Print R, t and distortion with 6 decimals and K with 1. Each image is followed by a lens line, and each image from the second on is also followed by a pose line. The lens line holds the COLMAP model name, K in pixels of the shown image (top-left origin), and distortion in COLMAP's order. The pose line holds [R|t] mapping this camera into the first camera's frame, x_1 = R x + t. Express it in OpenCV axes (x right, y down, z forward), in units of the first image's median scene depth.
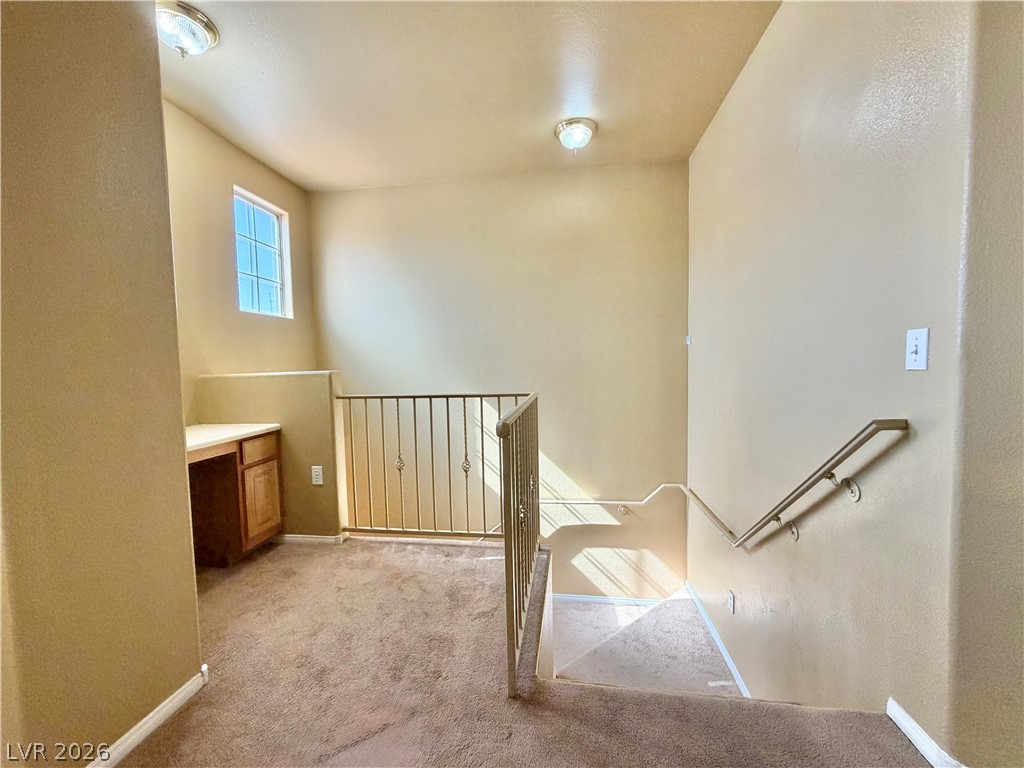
lens RADIAL K [[405.3, 0, 515.5], [0, 405.3, 380.8], [0, 0, 1]] dist [-0.002726, 0.000275]
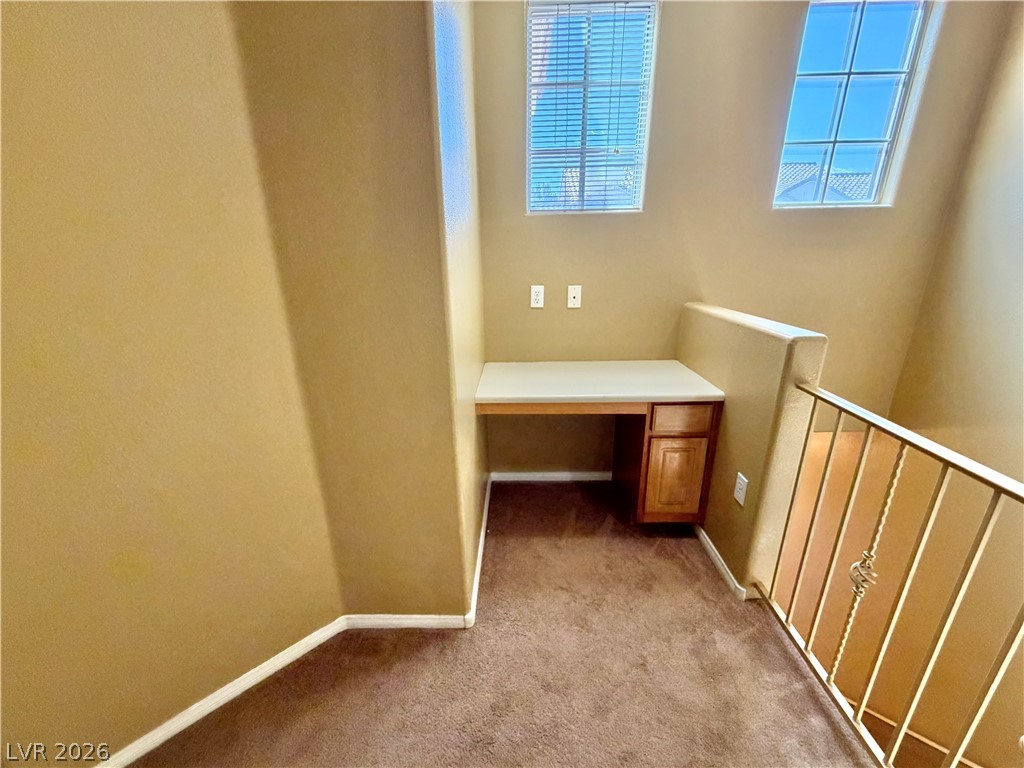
lens RADIAL K [[405.3, 0, 511.3], [0, 405.3, 388.9], [0, 0, 1]] dist [-0.002726, 0.000275]
pose [[0.110318, 0.344424, -0.932310, 0.017870], [-0.036887, 0.938808, 0.342460, -0.132421], [0.993212, -0.003389, 0.116273, 0.602203]]
